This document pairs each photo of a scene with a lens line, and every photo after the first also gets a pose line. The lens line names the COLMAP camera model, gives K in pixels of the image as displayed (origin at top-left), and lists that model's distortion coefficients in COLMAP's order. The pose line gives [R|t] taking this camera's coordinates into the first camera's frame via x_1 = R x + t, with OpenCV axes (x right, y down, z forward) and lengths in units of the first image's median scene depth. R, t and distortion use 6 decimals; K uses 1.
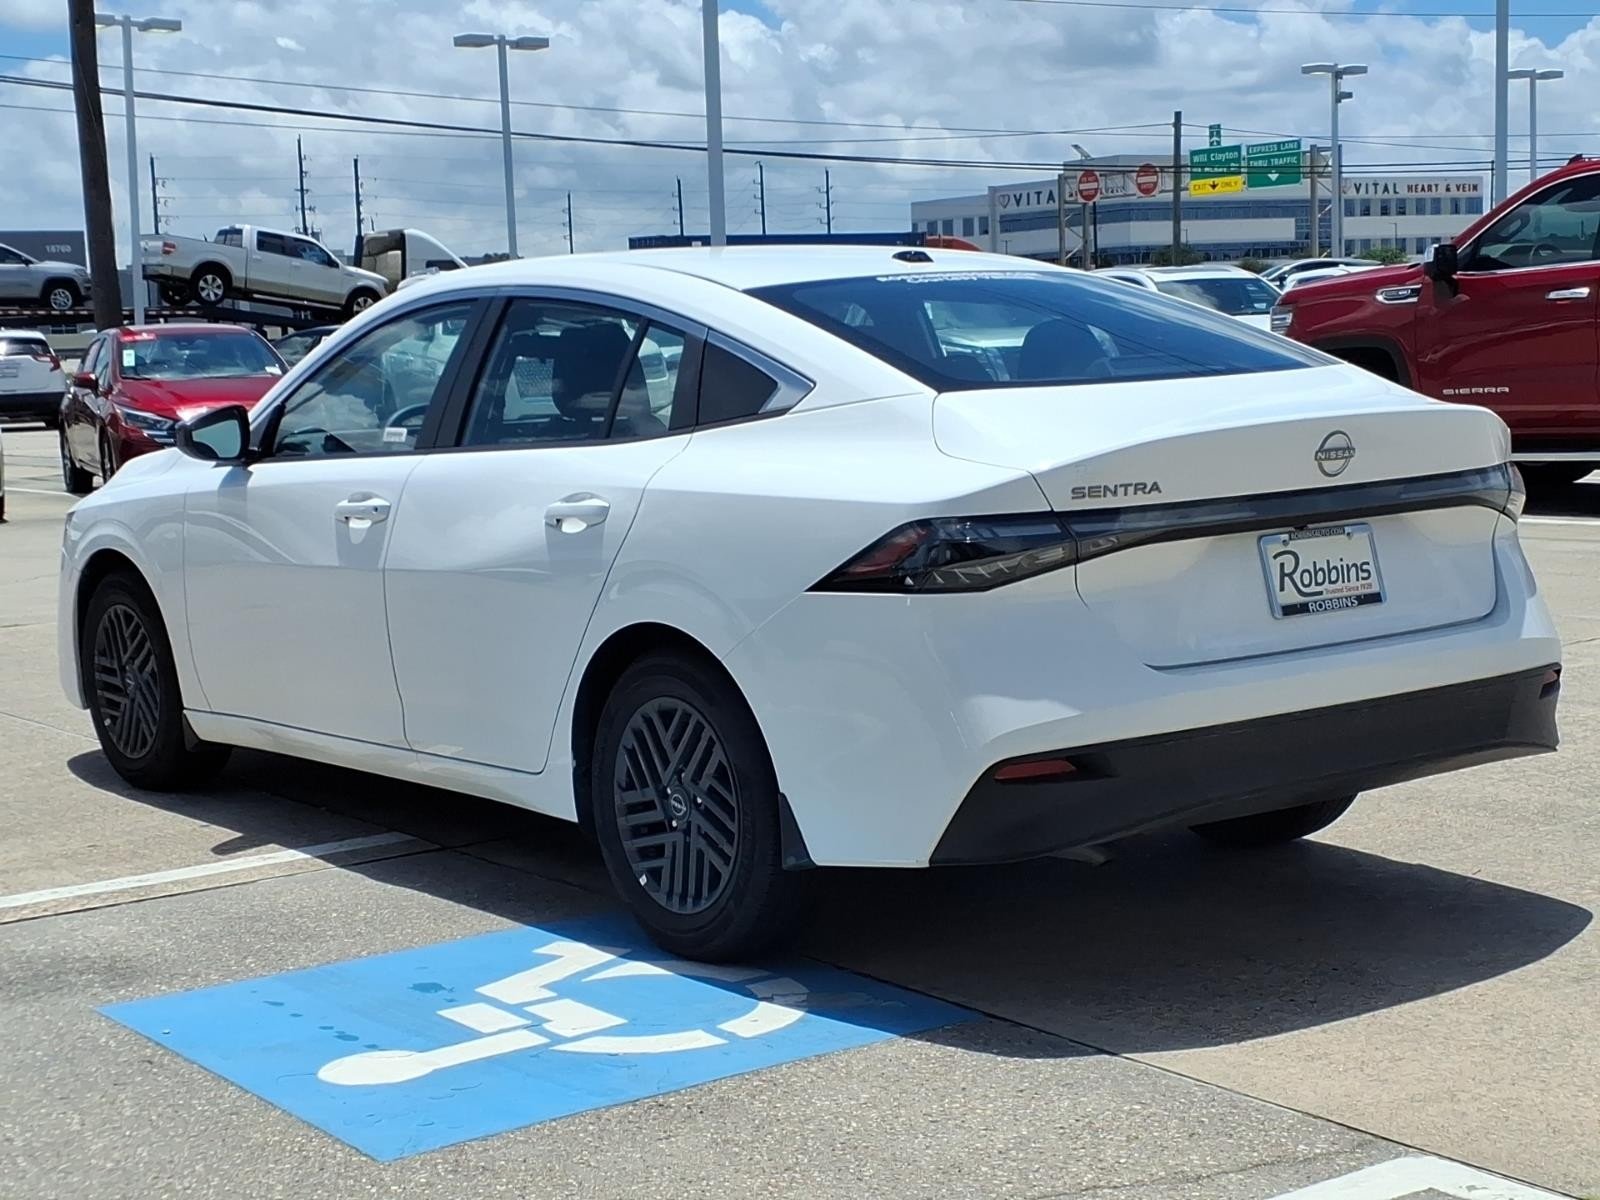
lens RADIAL K [[2655.4, 0, 800.0], [0, 2655.4, 600.0], [0, 0, 1]] dist [0.156611, -0.215139]
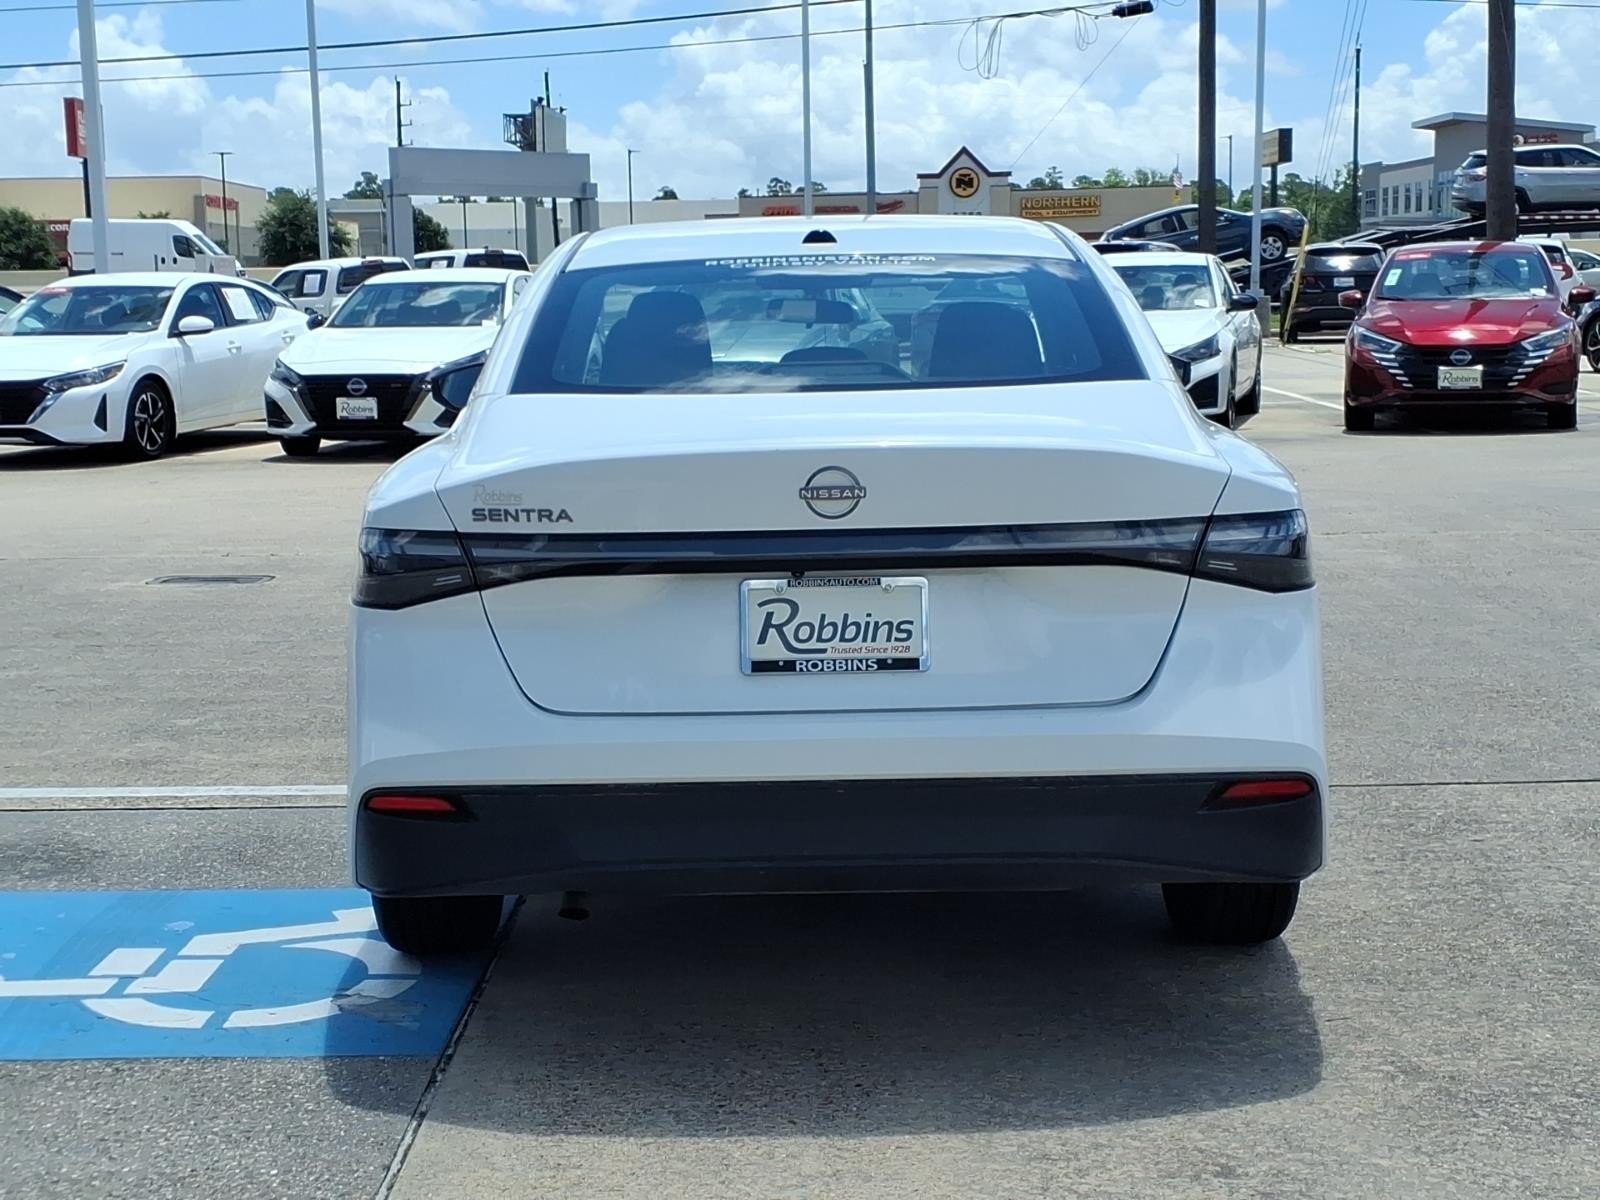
lens RADIAL K [[2655.4, 0, 800.0], [0, 2655.4, 600.0], [0, 0, 1]] dist [0.156611, -0.215139]
pose [[0.796275, 0.100958, -0.596451, 0.707514], [-0.077757, 0.994878, 0.064590, -0.074878], [0.599916, -0.005053, 0.800047, 0.307124]]
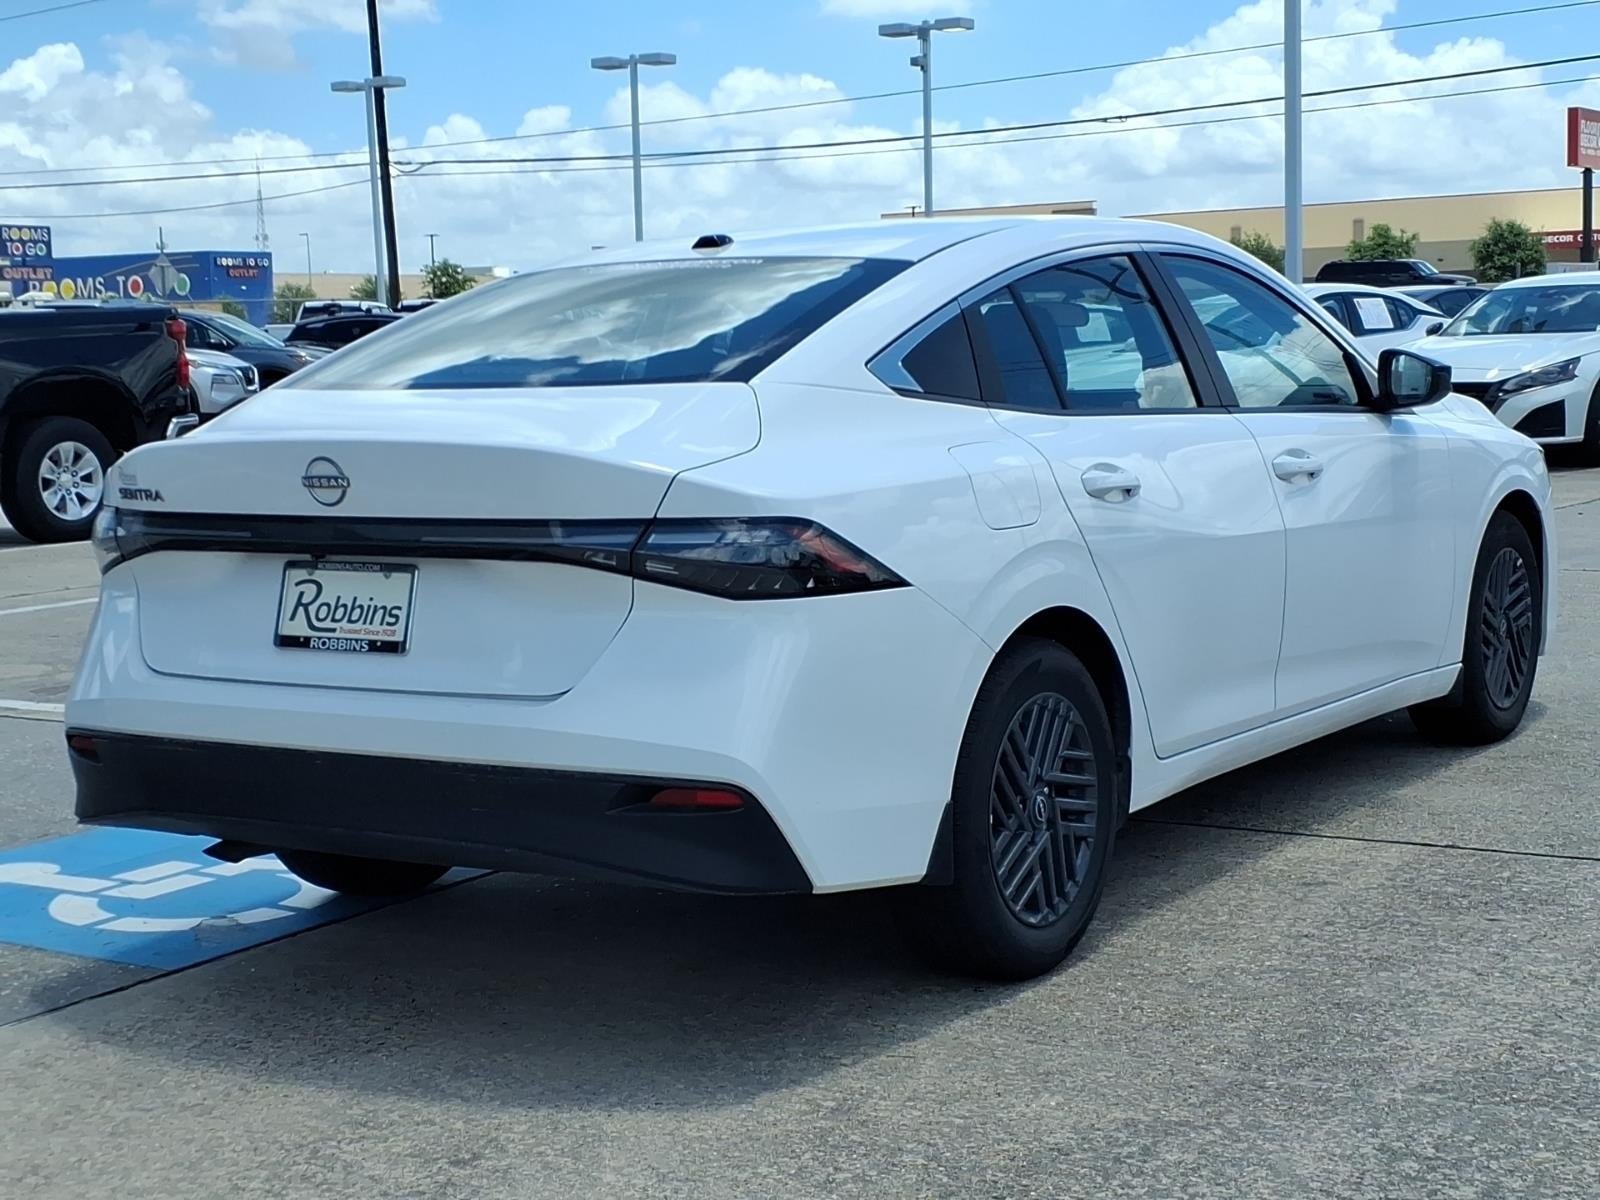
lens RADIAL K [[2598.0, 0, 763.5], [0, 2598.0, 548.8], [0, 0, 1]] dist [0.289432, -0.240651]
pose [[0.326075, 0.113155, -0.938547, 1.100910], [-0.082527, 0.992427, 0.090979, -0.126595], [0.941735, 0.047789, 0.332944, 0.842830]]
